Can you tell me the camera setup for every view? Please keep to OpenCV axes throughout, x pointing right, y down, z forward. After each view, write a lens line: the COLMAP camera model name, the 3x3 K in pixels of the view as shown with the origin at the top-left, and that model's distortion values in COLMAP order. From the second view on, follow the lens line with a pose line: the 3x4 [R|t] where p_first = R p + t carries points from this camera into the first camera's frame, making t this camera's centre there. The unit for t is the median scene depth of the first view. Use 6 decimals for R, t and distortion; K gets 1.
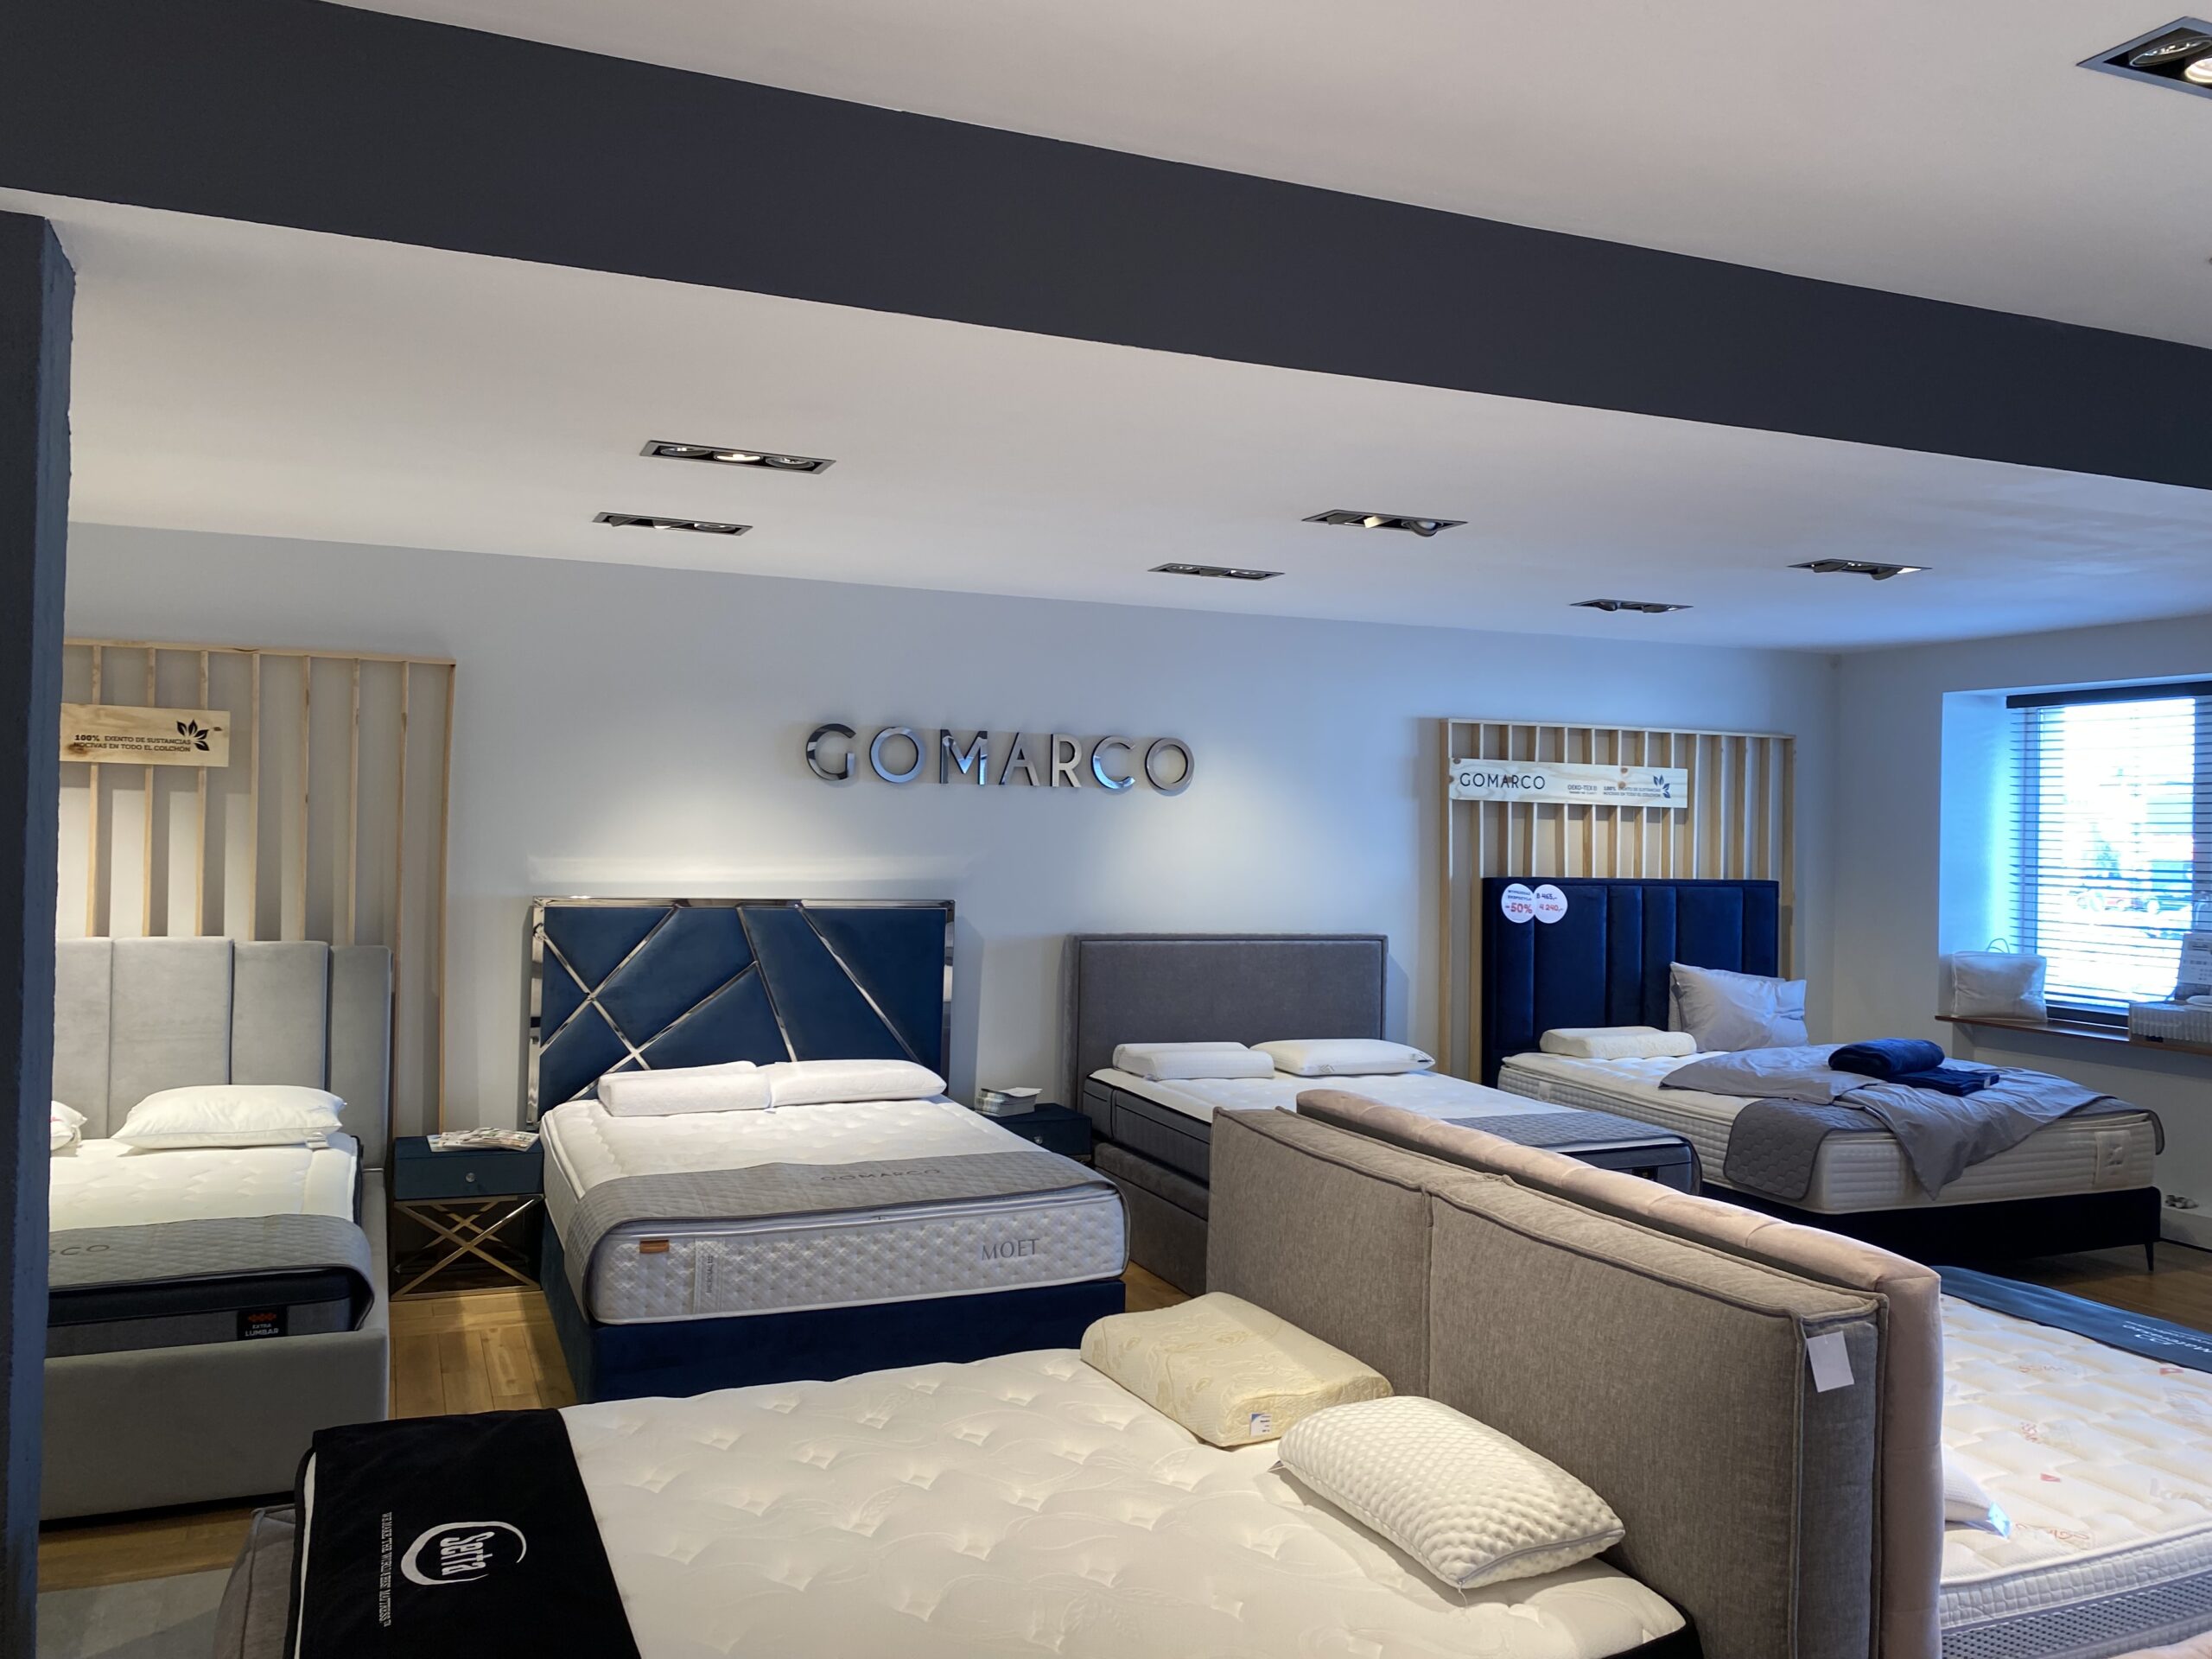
lens RADIAL K [[1695.4, 0, 1106.0], [0, 1695.4, 829.5], [0, 0, 1]] dist [0.008311, -0.001511]
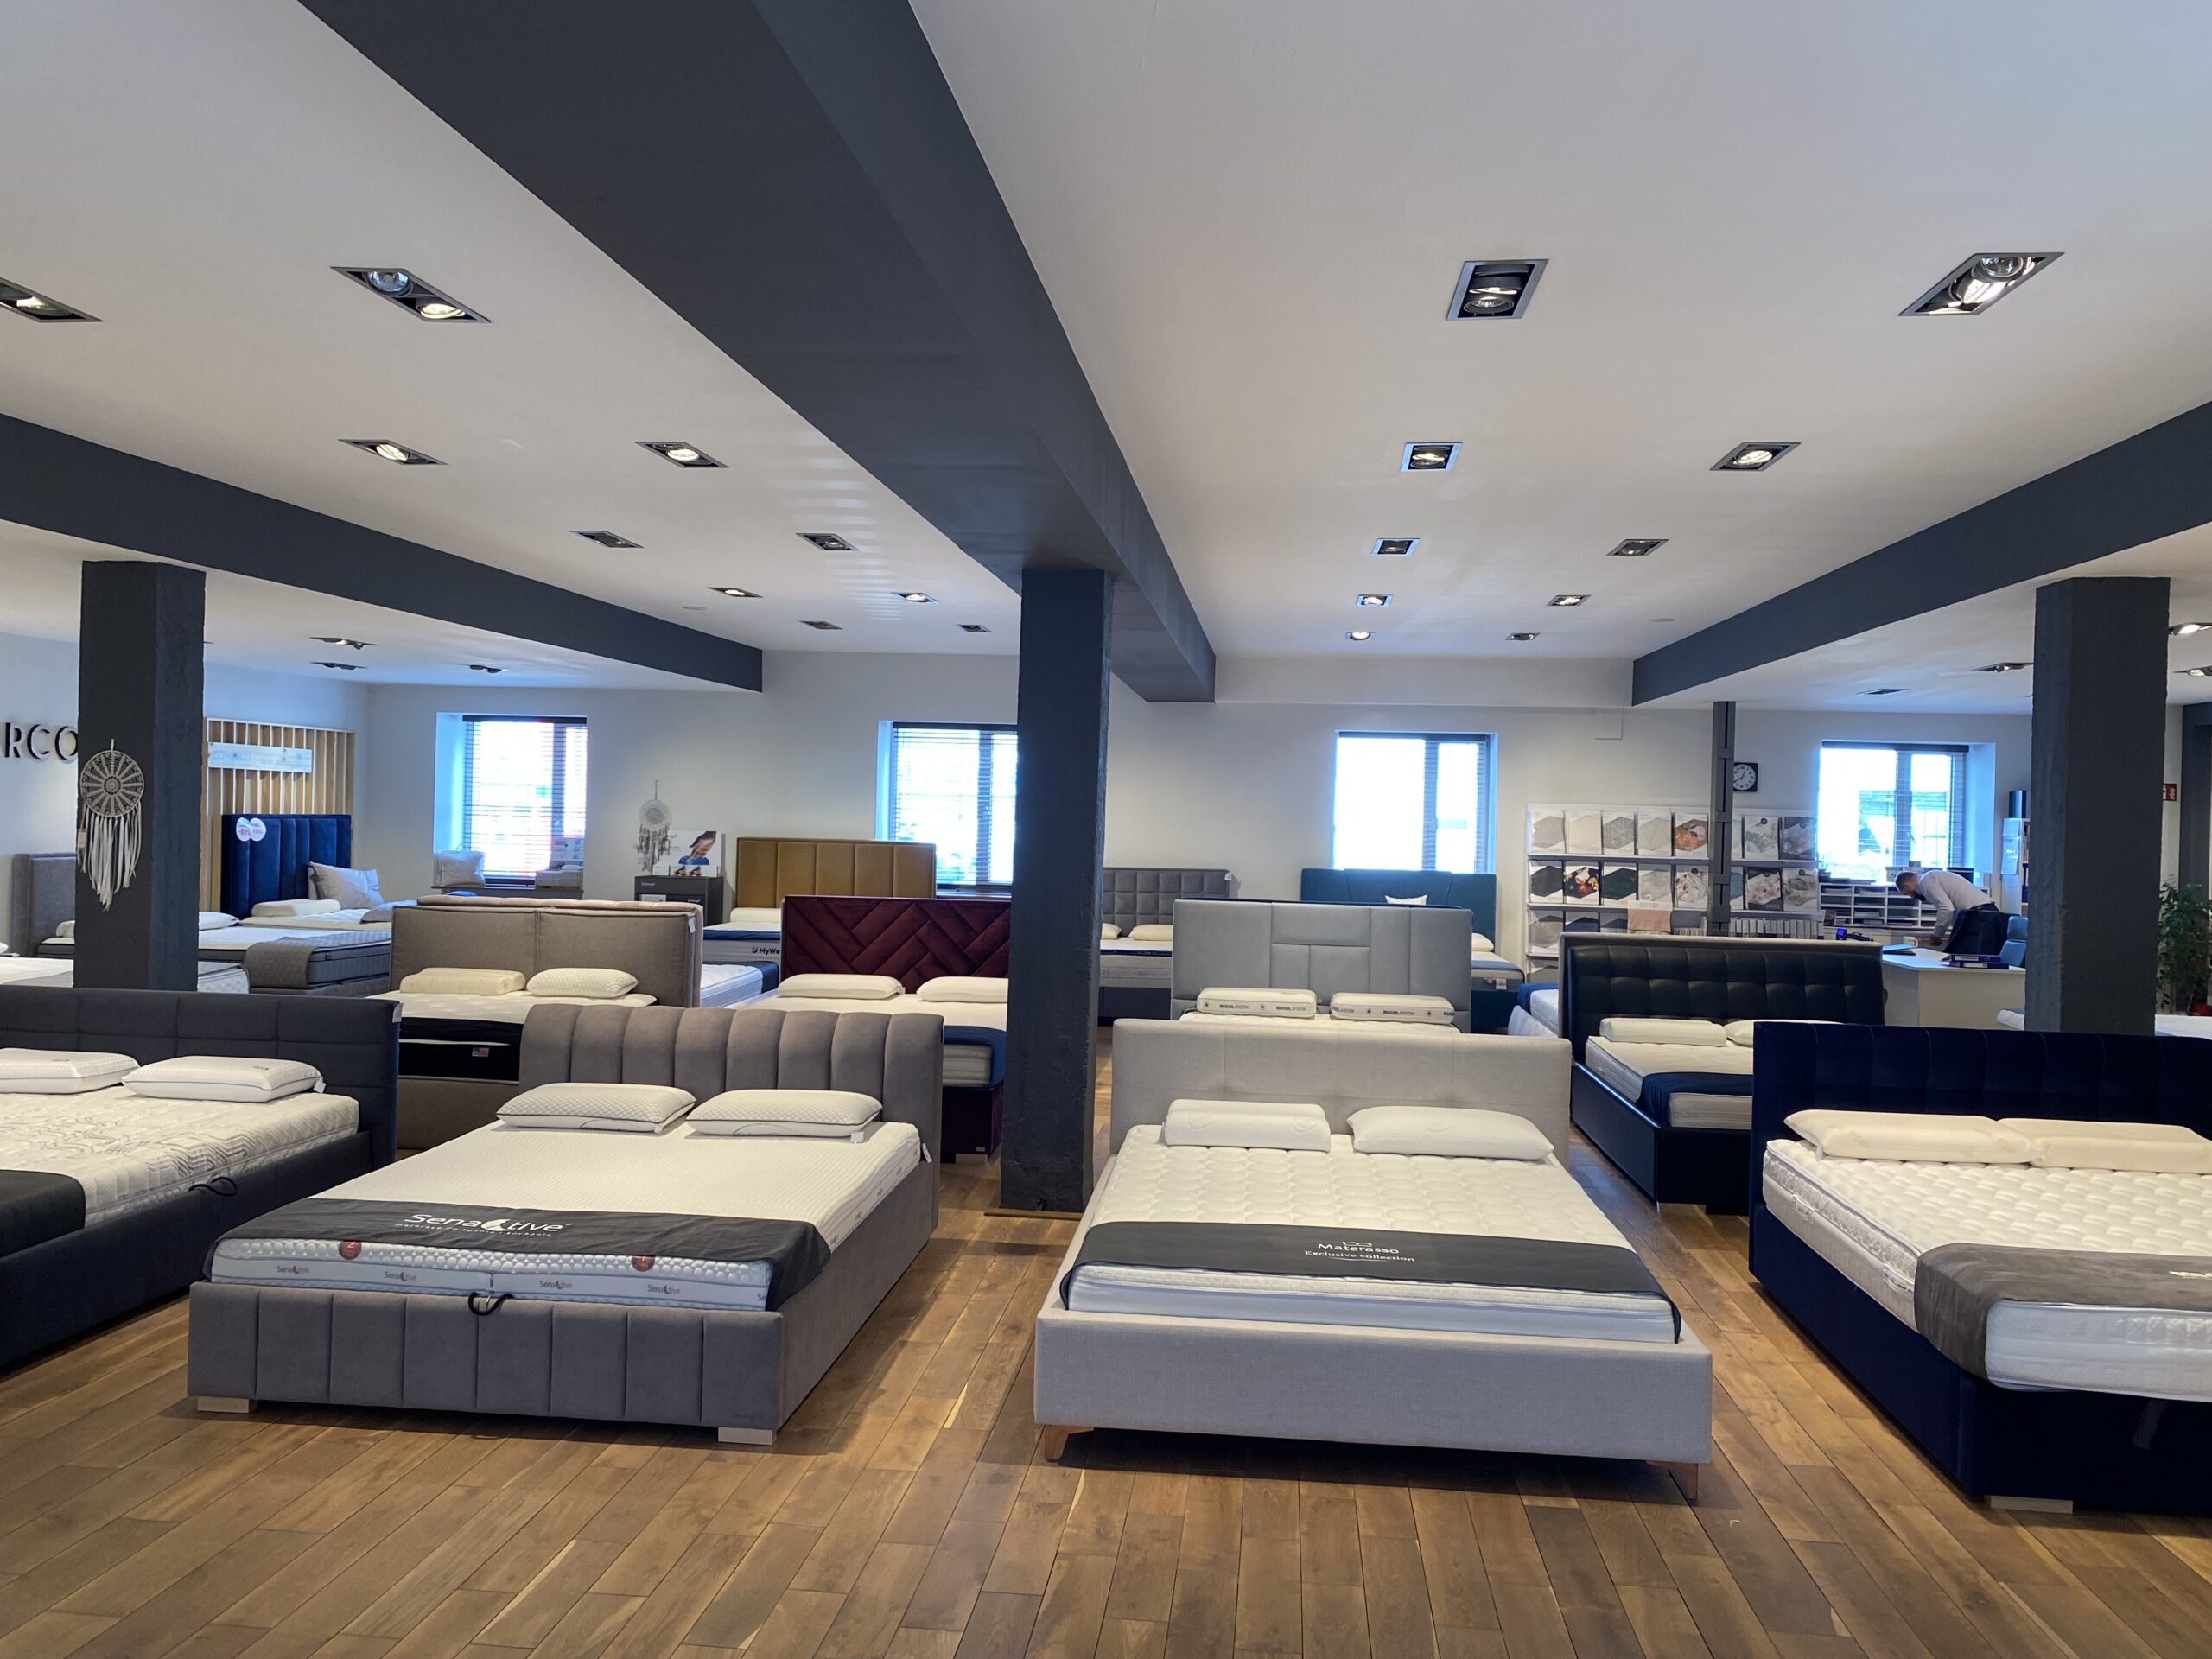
lens RADIAL K [[1695.4, 0, 1106.0], [0, 1695.4, 829.5], [0, 0, 1]] dist [0.008311, -0.001511]
pose [[0.479066, -0.017999, 0.877594, -0.806938], [-0.012816, 0.999540, 0.027496, -0.013342], [-0.877685, -0.024419, 0.478615, -0.545165]]
